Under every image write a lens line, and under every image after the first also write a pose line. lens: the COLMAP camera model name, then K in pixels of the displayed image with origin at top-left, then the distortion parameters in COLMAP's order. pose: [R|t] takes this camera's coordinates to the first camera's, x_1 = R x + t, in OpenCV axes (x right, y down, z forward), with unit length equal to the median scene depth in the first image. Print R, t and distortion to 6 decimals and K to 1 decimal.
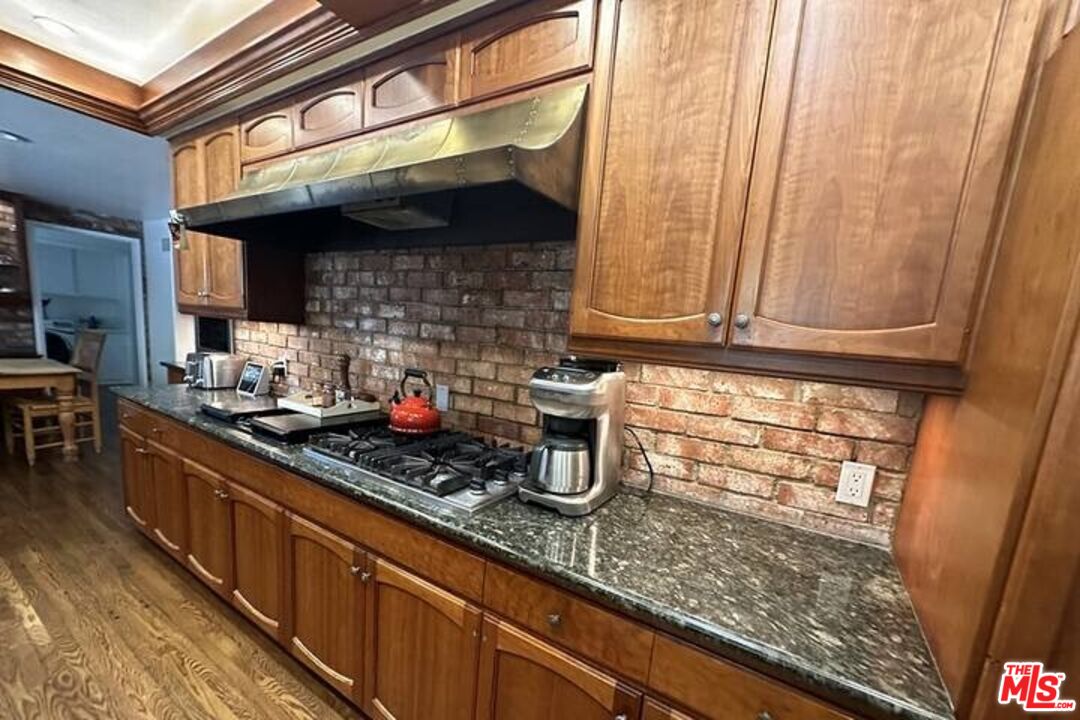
lens RADIAL K [[428.9, 0, 542.5], [0, 428.9, 392.5], [0, 0, 1]] dist [-0.001734, -0.000343]
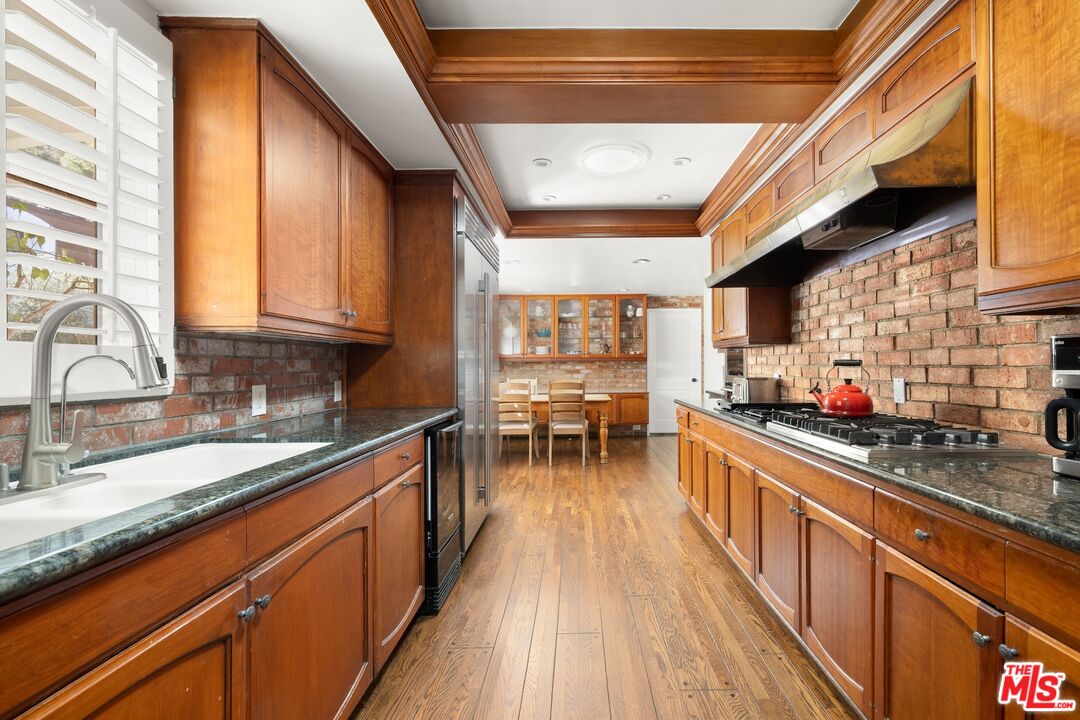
lens RADIAL K [[499.1, 0, 540.0], [0, 499.1, 360.0], [0, 0, 1]] dist [-0.003062, -0.000413]
pose [[0.467341, -0.093529, -0.879116, 0.438051], [-0.098007, 0.982778, -0.156659, 0.222577], [0.878628, 0.159372, 0.450126, -0.317216]]
